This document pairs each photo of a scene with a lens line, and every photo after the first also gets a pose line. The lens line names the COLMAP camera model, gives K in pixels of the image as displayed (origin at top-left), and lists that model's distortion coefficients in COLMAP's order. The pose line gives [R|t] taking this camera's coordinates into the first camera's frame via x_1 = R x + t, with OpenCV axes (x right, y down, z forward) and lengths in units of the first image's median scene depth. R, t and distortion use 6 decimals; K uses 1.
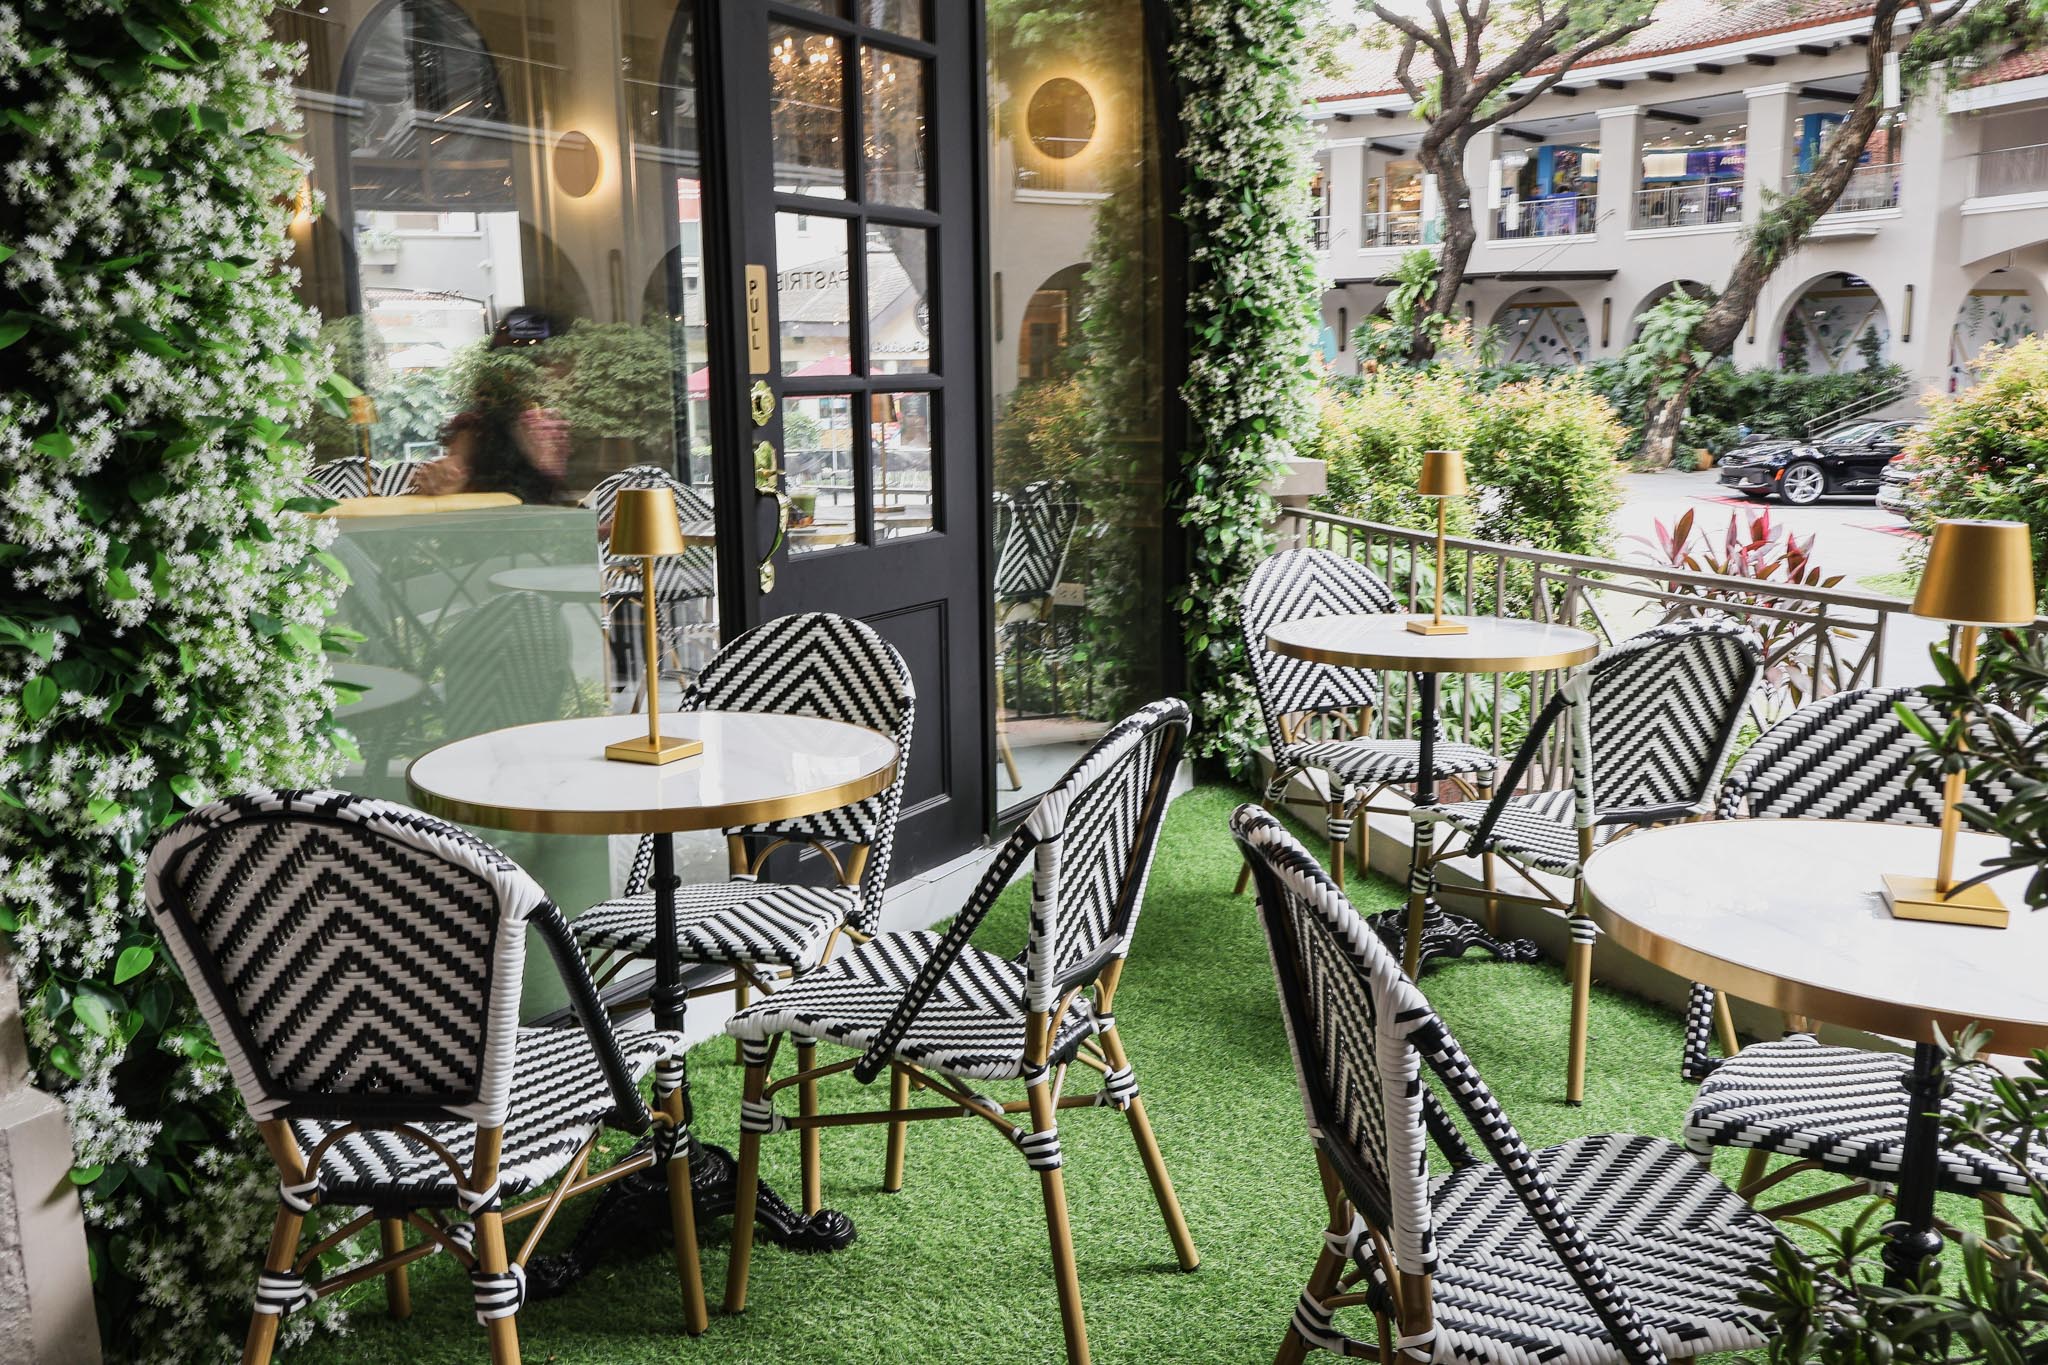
lens RADIAL K [[1750.3, 0, 1022.2], [0, 1750.3, 692.7], [0, 0, 1]] dist [0.015775, 0.000785]
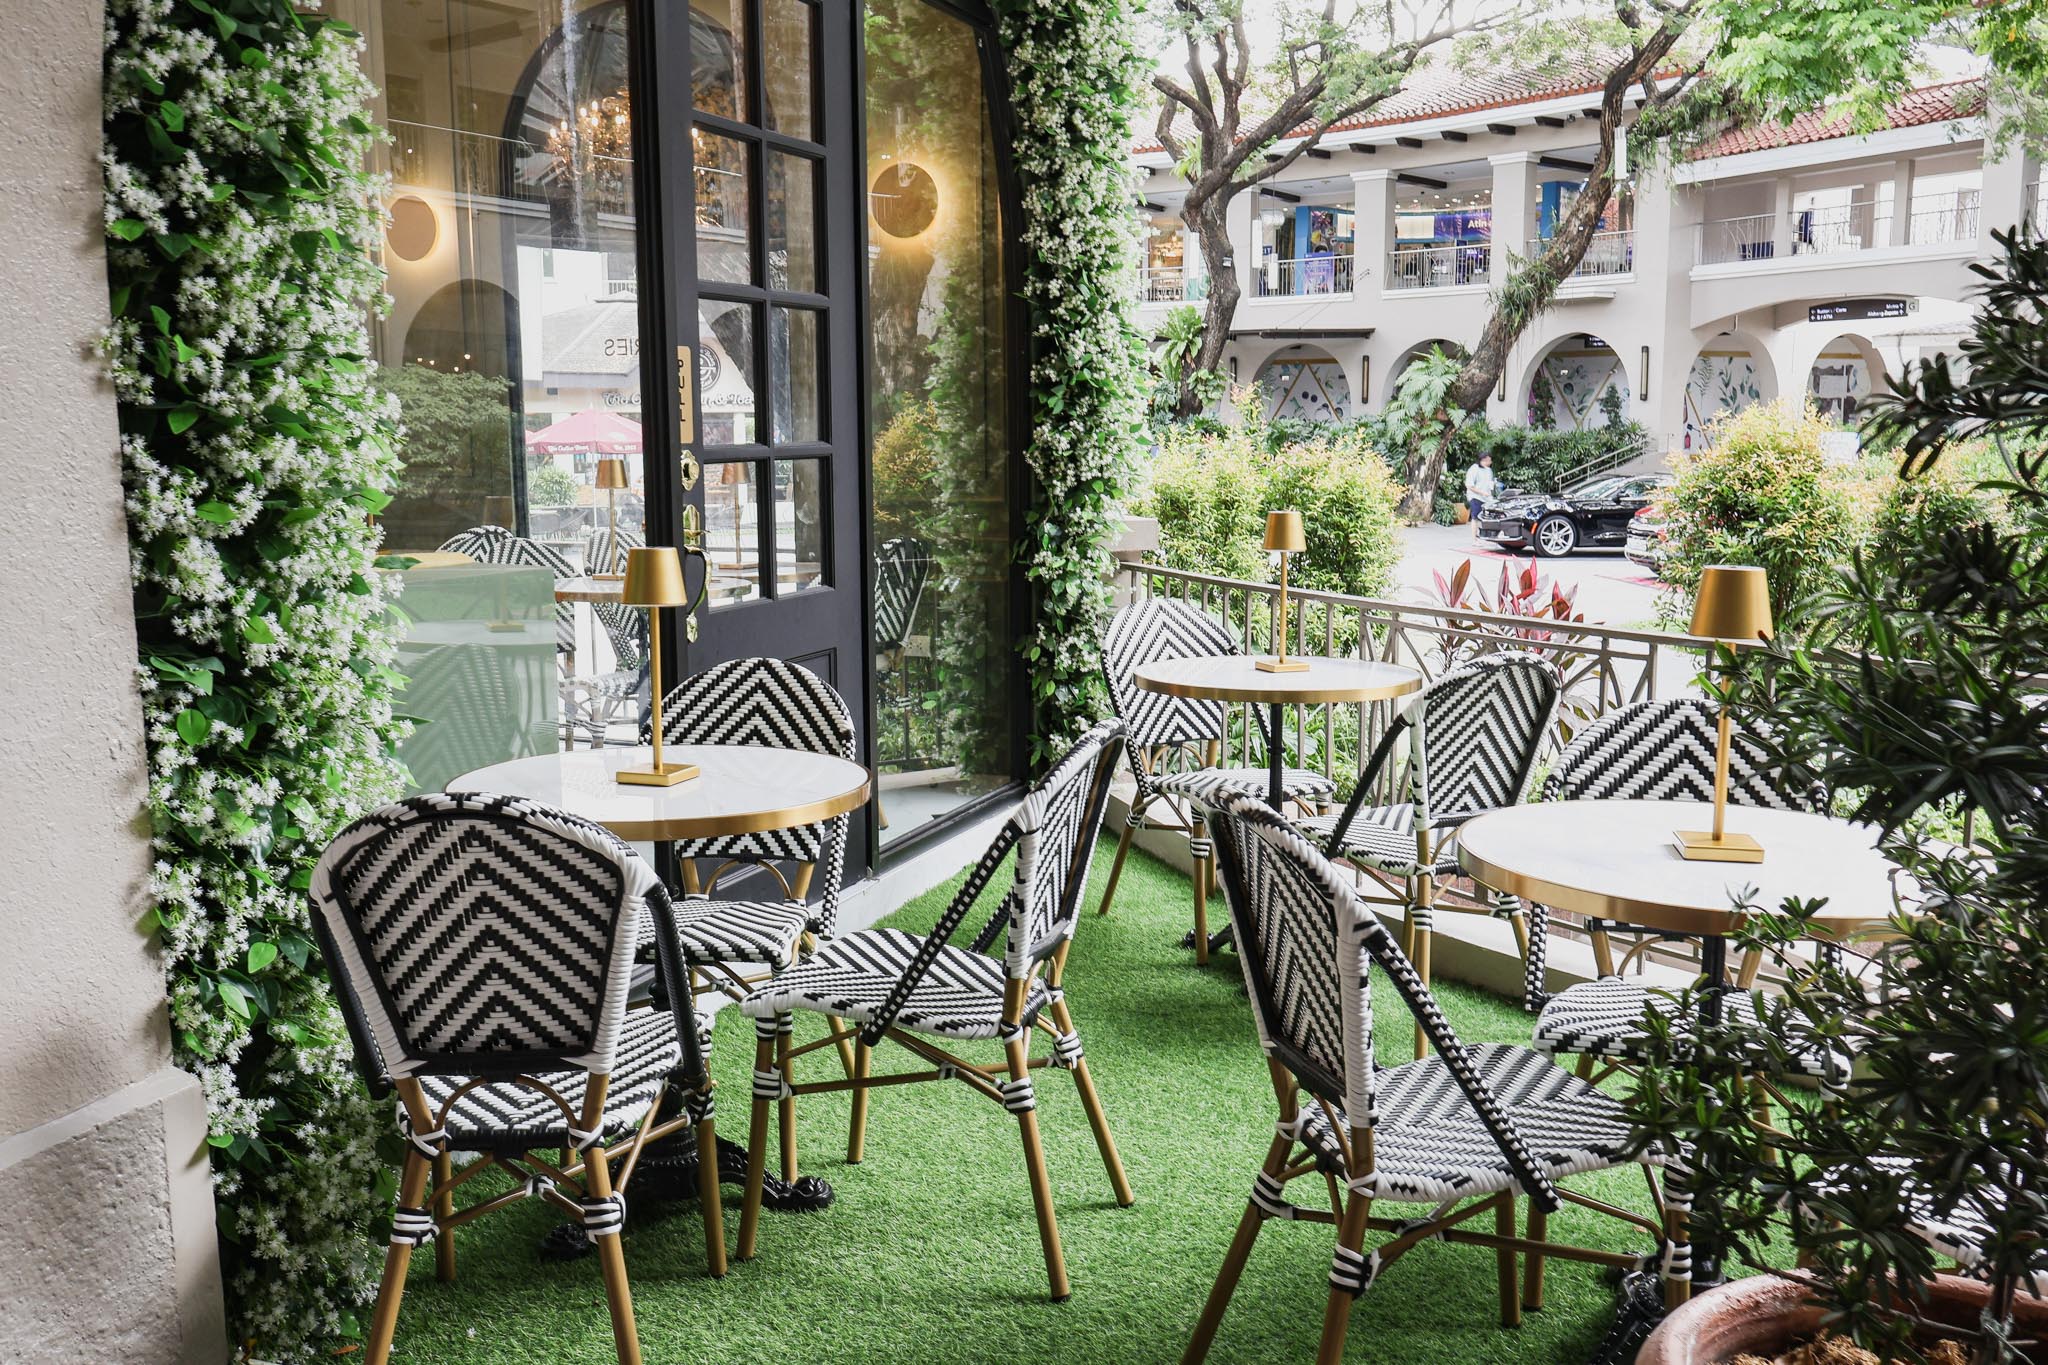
lens RADIAL K [[1897.2, 0, 1024.0], [0, 1897.2, 682.5], [0, 0, 1]] dist [0.027386, 0.012002]
pose [[0.988616, -0.015126, 0.149700, -0.159291], [0.021634, 0.998886, -0.041940, 0.030159], [-0.148899, 0.044701, 0.987842, -0.268923]]
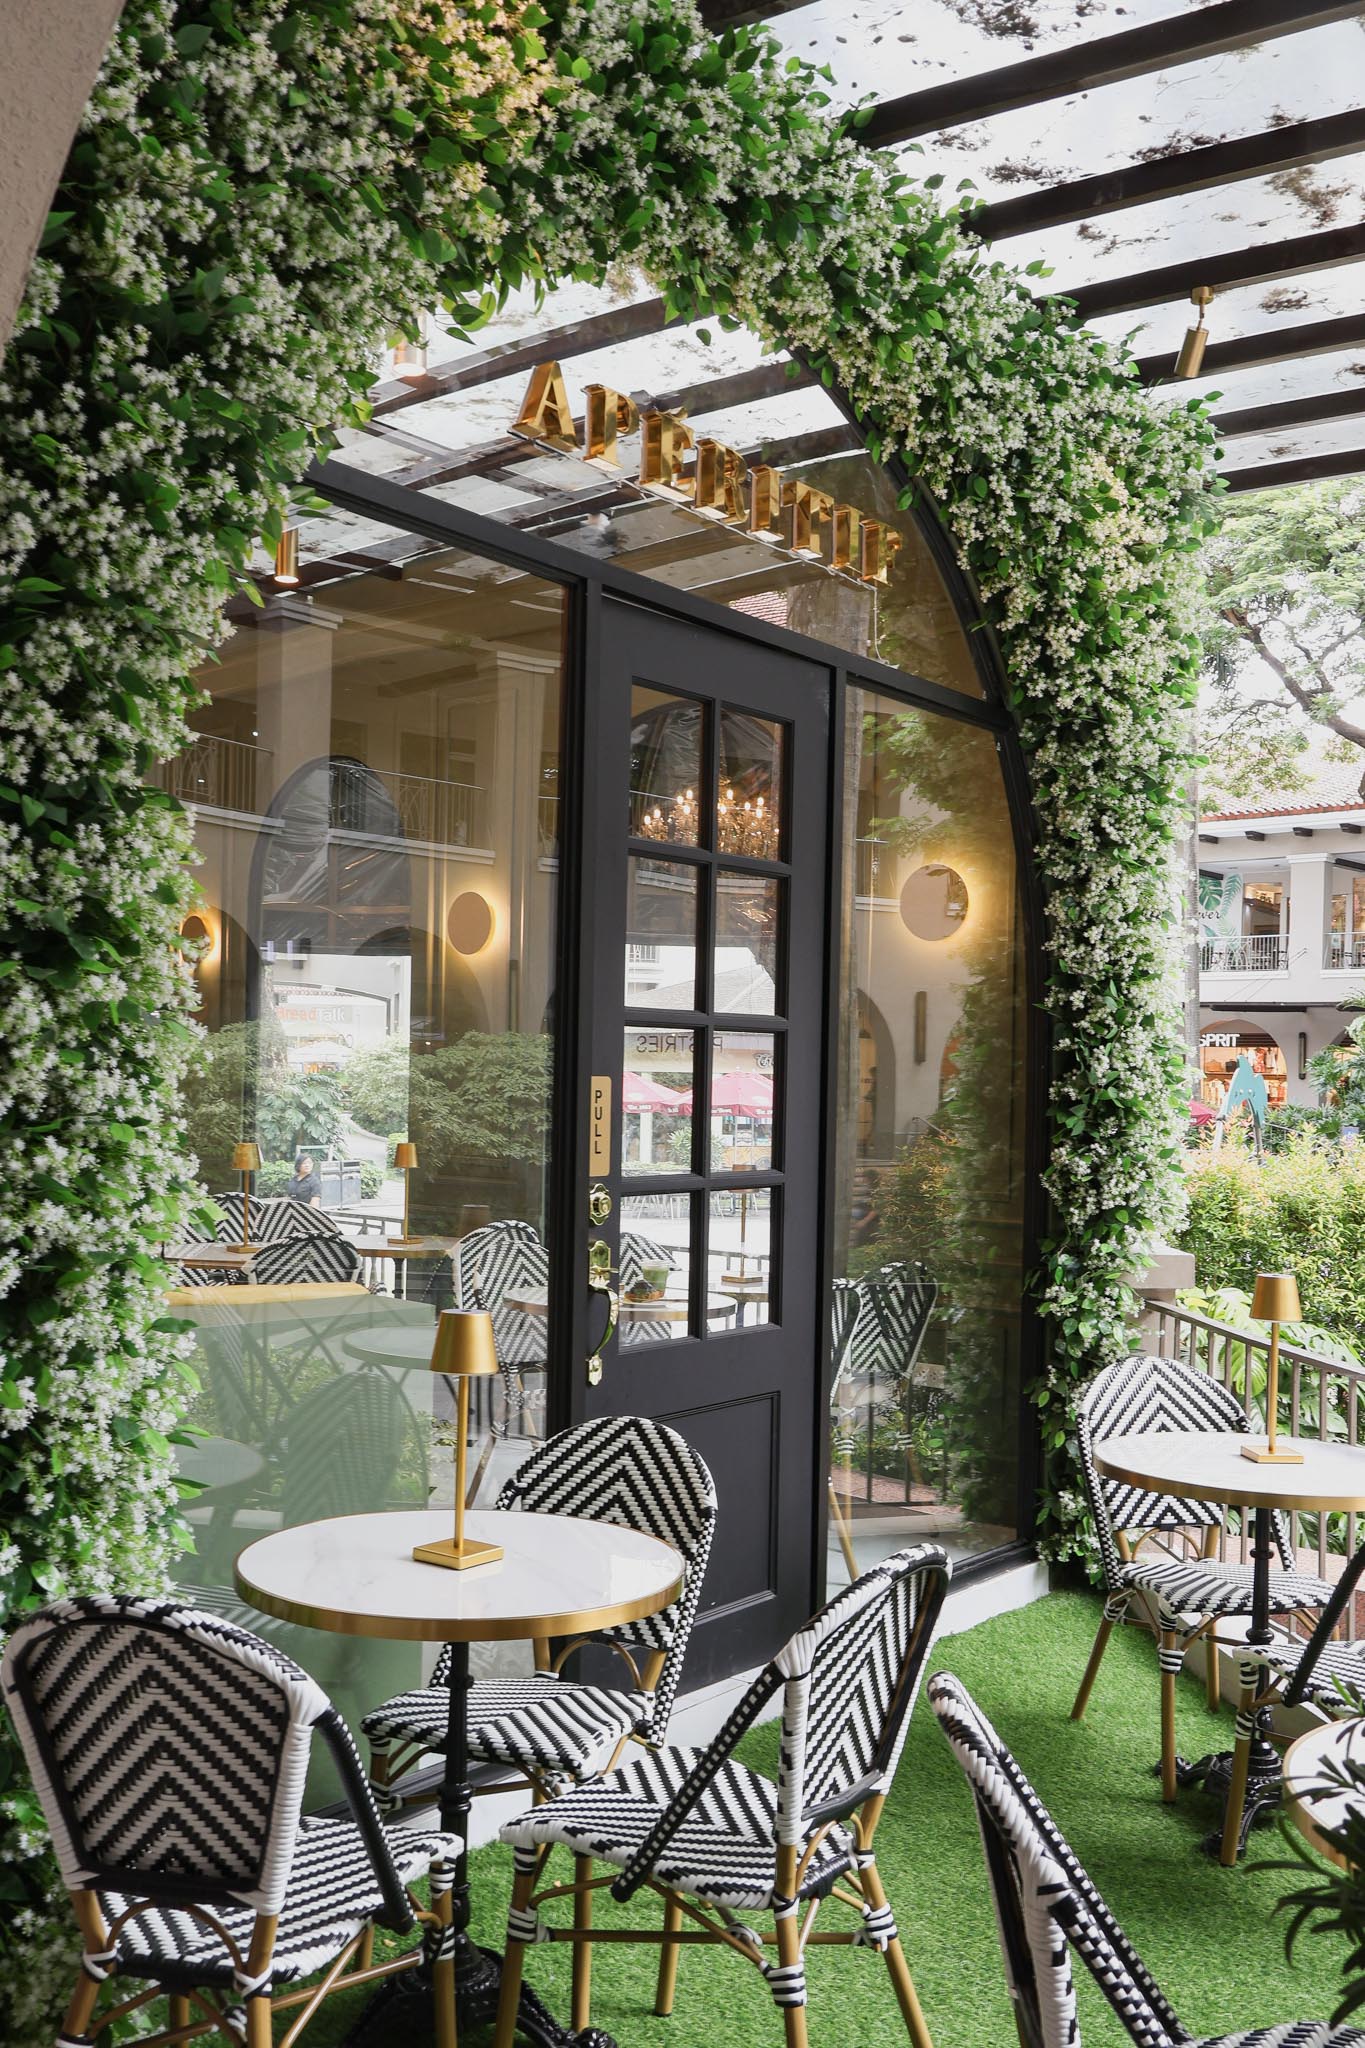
lens RADIAL K [[1972.9, 0, 702.5], [0, 1972.9, 1065.8], [0, 0, 1]] dist [0.010521, -0.007136]
pose [[0.989944, 0.032500, -0.137673, 0.095165], [-0.055943, 0.983854, -0.170004, -0.064172], [0.129925, 0.175996, 0.975779, -0.213578]]
